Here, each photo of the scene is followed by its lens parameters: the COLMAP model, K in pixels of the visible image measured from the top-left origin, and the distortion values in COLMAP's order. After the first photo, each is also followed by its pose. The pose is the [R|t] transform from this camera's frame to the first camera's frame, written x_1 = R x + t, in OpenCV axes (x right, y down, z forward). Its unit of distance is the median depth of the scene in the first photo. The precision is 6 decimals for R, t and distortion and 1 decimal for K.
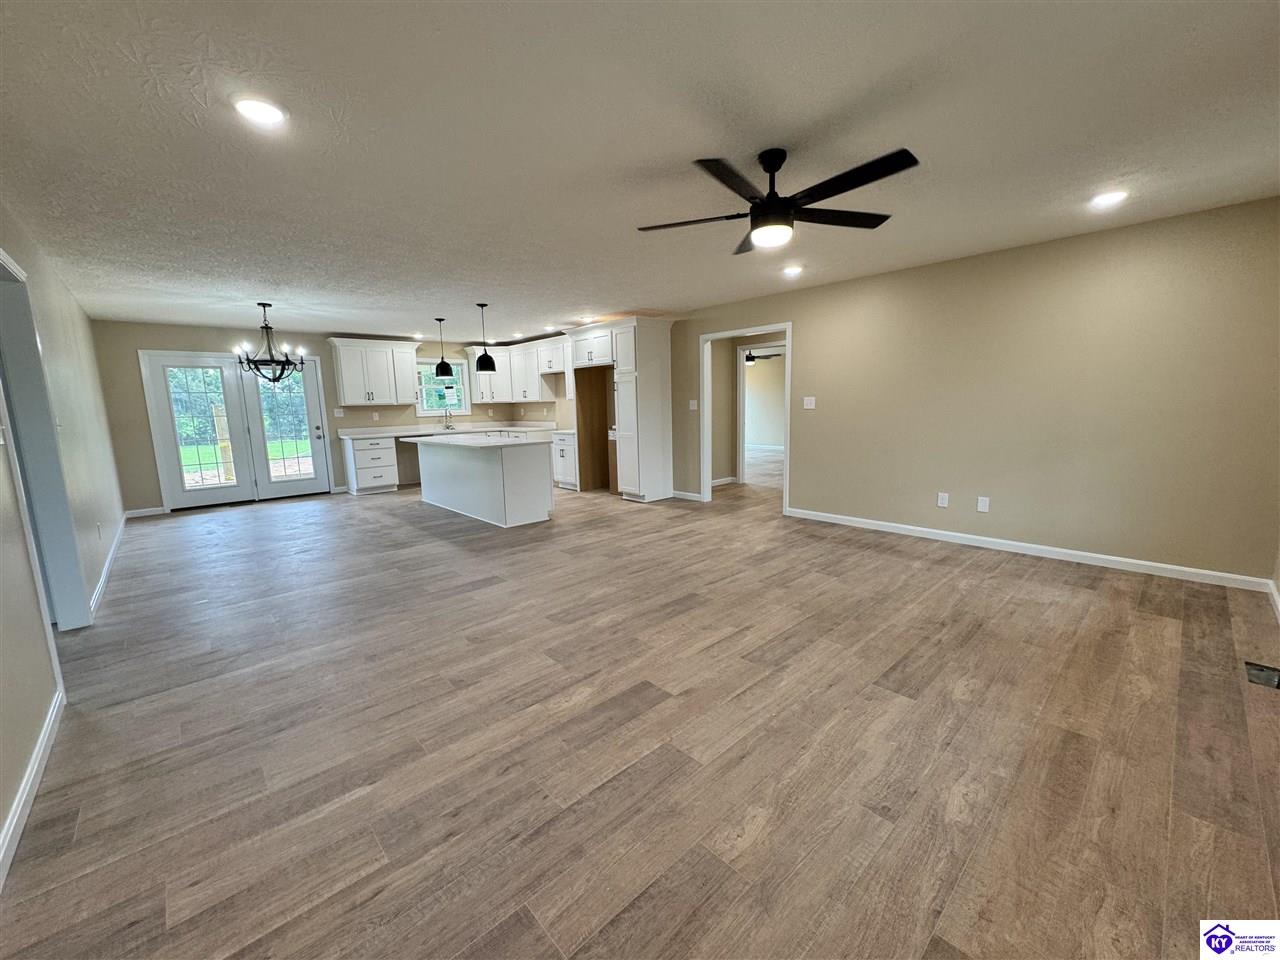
lens RADIAL K [[509.9, 0, 641.0], [0, 509.9, 481.0], [0, 0, 1]] dist [-0.003021, 0.000155]
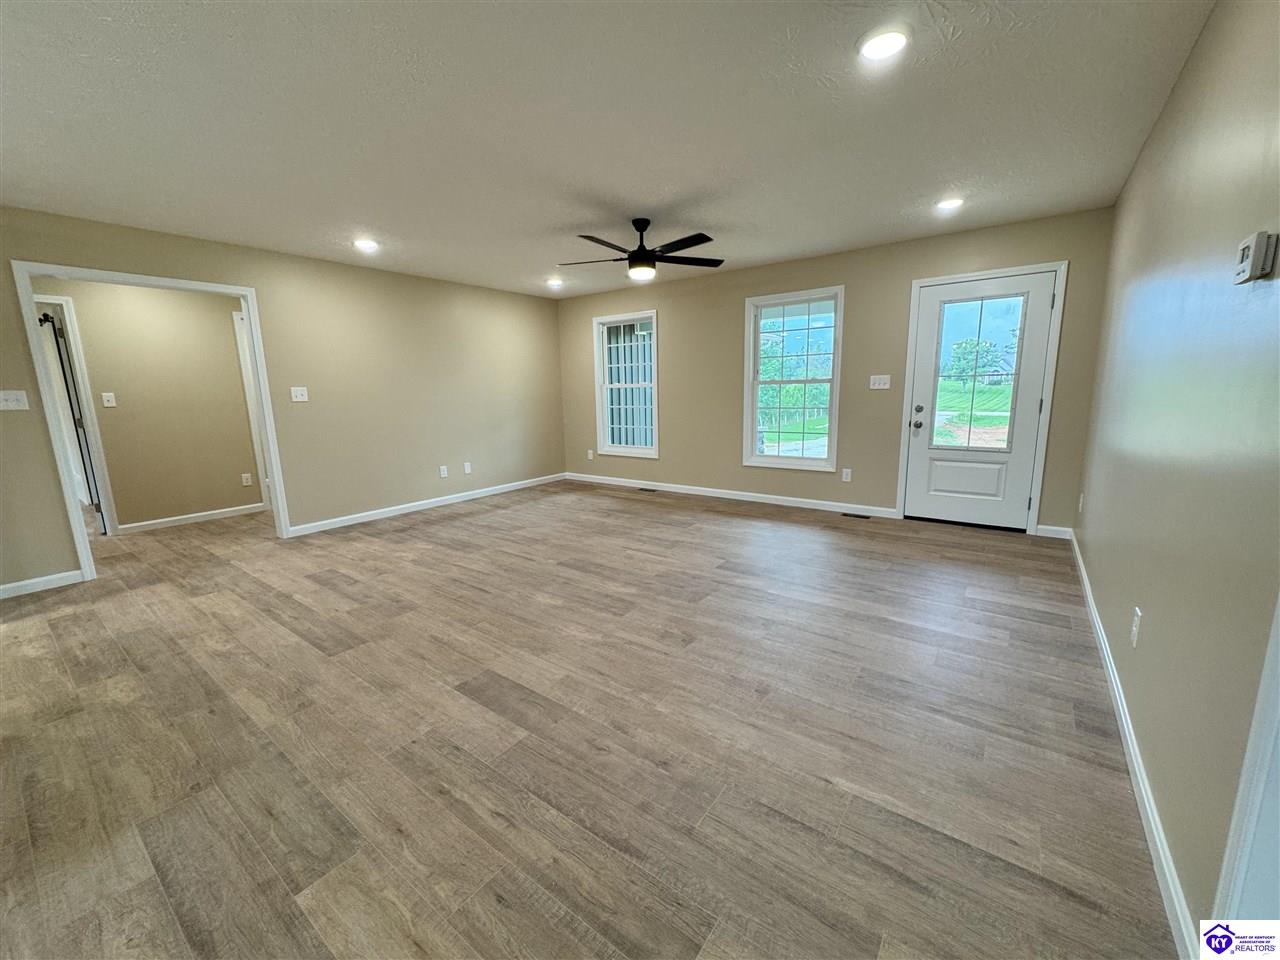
lens RADIAL K [[509.9, 0, 641.0], [0, 509.9, 481.0], [0, 0, 1]] dist [-0.003021, 0.000155]
pose [[-0.180517, -0.148509, 0.972296, -0.487223], [0.173885, 0.968146, 0.180159, -0.056009], [-0.968079, 0.201590, -0.148943, 0.496746]]
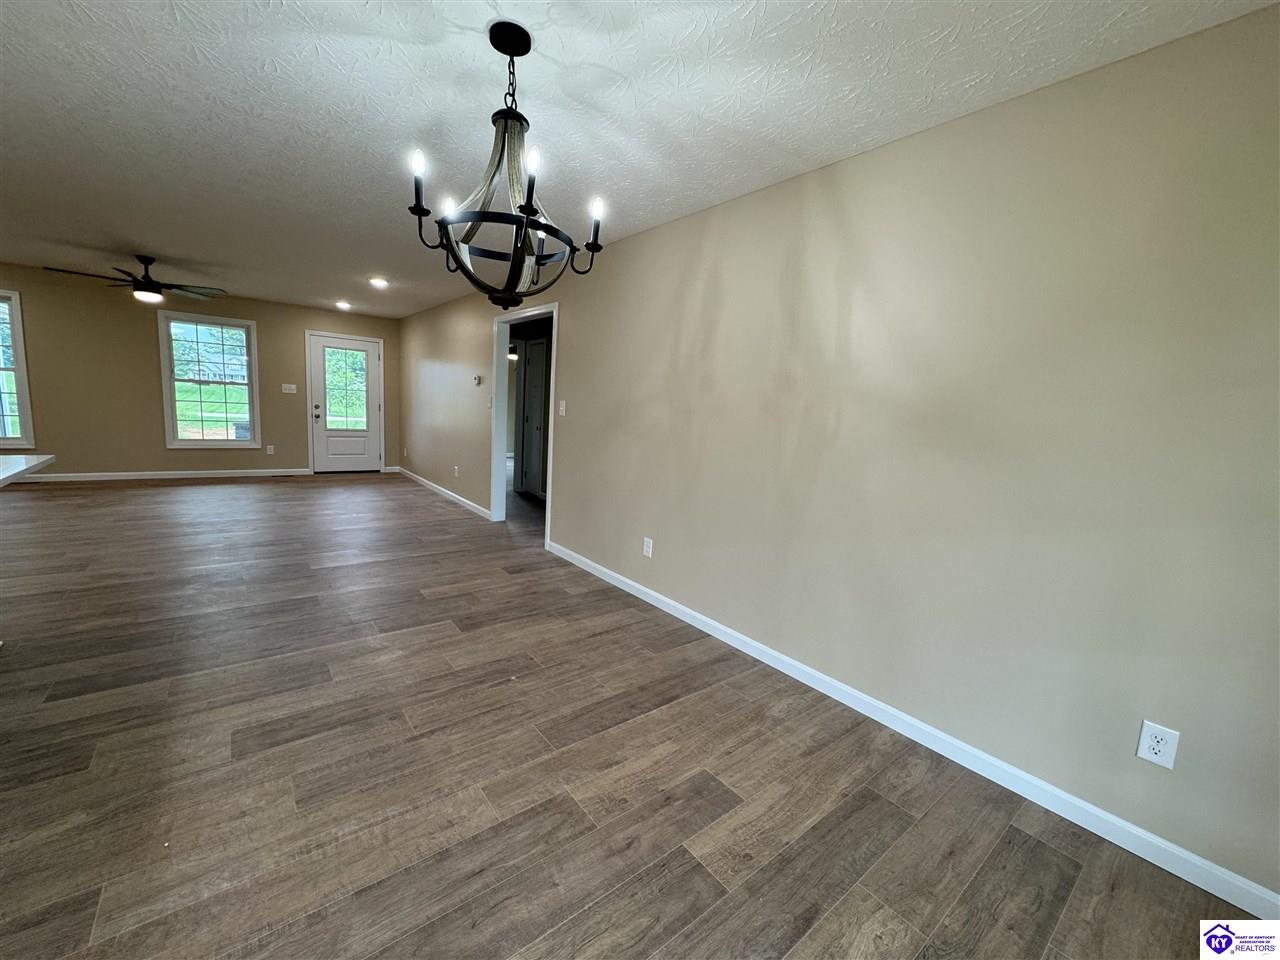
lens RADIAL K [[509.9, 0, 641.0], [0, 509.9, 481.0], [0, 0, 1]] dist [-0.003021, 0.000155]
pose [[-0.996499, -0.050060, 0.066957, -0.686353], [-0.028840, 0.957581, 0.286716, -0.150627], [-0.078469, 0.283782, -0.955673, 1.094601]]
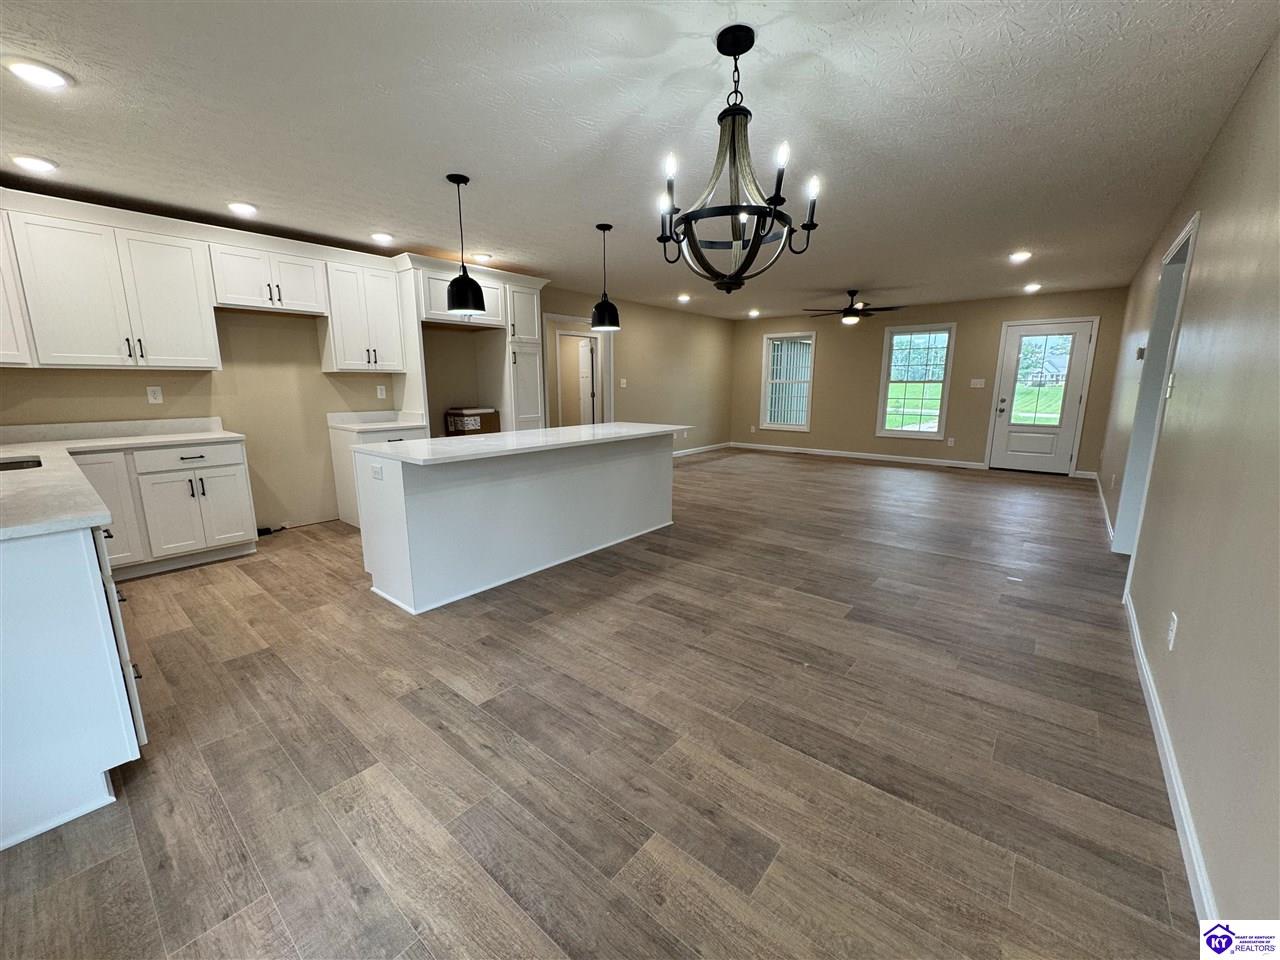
lens RADIAL K [[509.9, 0, 641.0], [0, 509.9, 481.0], [0, 0, 1]] dist [-0.003021, 0.000155]
pose [[-0.127091, -0.165463, 0.977993, -0.885306], [0.153319, 0.970861, 0.184180, -0.116046], [-0.979970, 0.173352, -0.098019, 0.921813]]
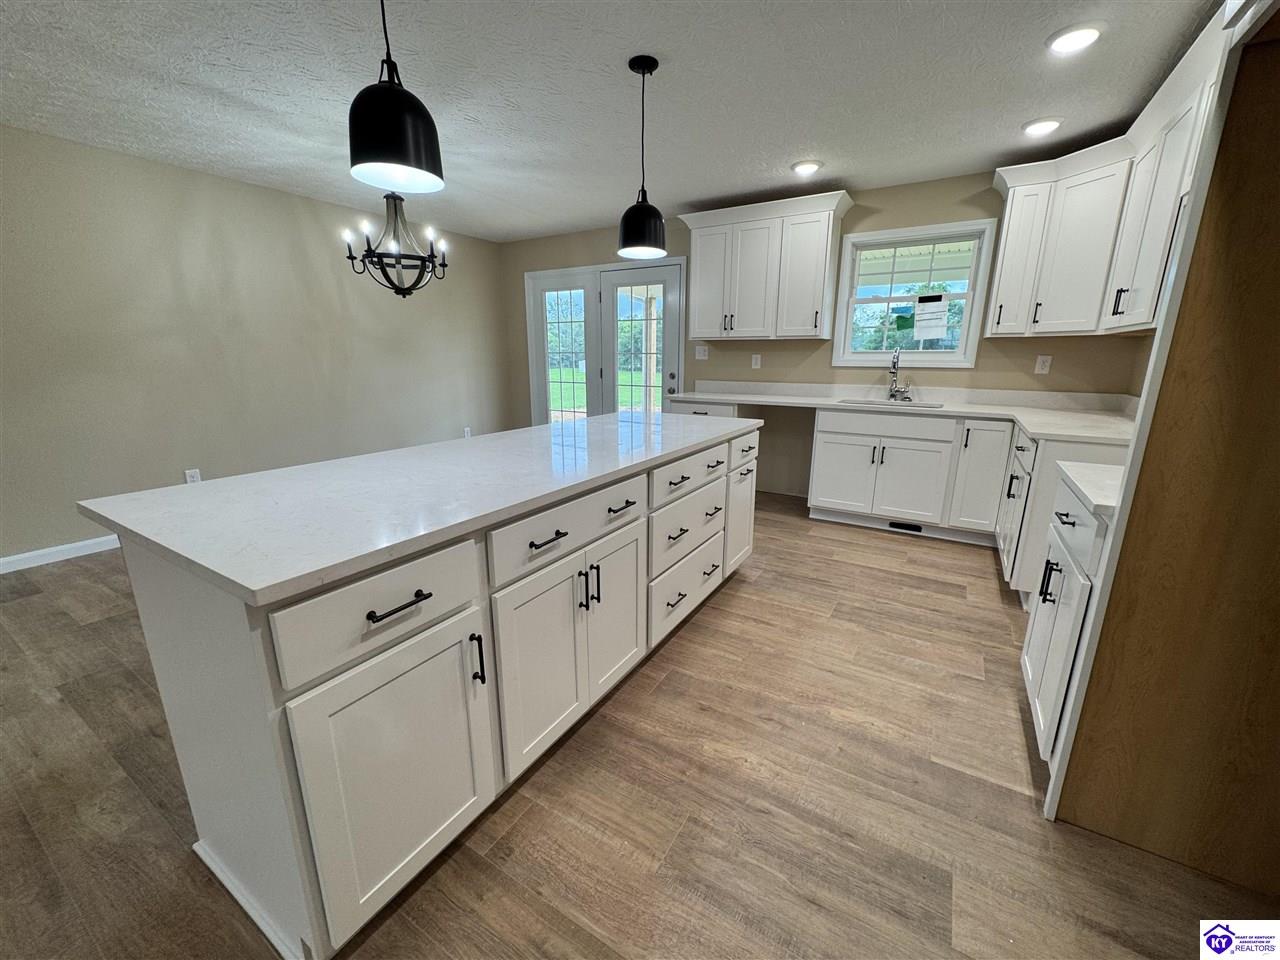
lens RADIAL K [[506.3, 0, 641.9], [0, 506.3, 482.4], [0, 0, 1]] dist [-0.001515, 0.000068]
pose [[0.272843, 0.260617, -0.926086, -0.027432], [-0.156260, 0.961831, 0.224640, -0.131371], [0.949284, 0.083419, 0.303153, 0.913295]]
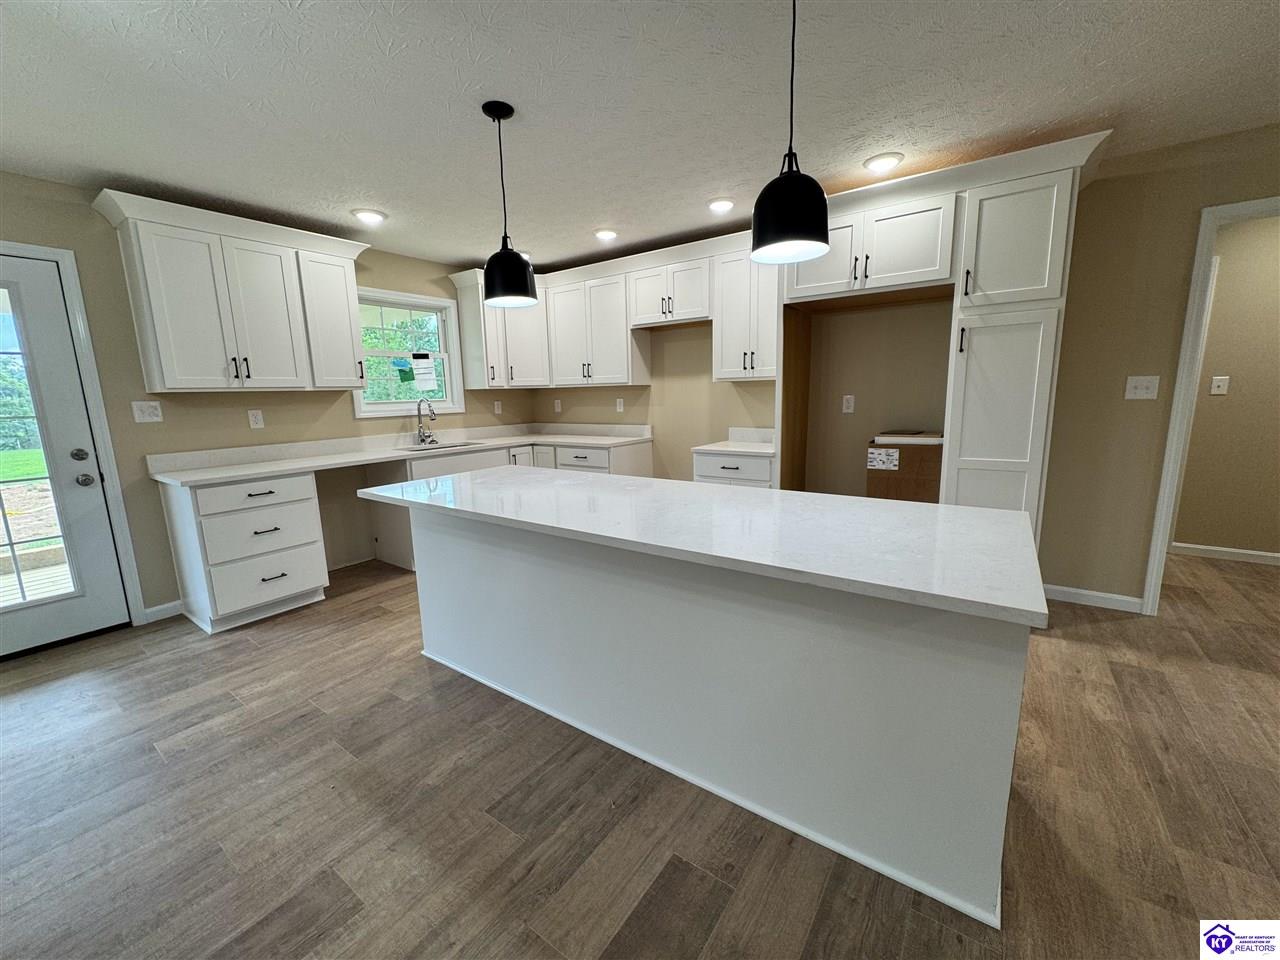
lens RADIAL K [[509.9, 0, 641.0], [0, 509.9, 481.0], [0, 0, 1]] dist [-0.003021, 0.000155]
pose [[0.979083, -0.035556, 0.200329, -0.375482], [0.032541, 0.999302, 0.018326, -0.093200], [-0.200841, -0.011424, 0.979557, 0.668468]]
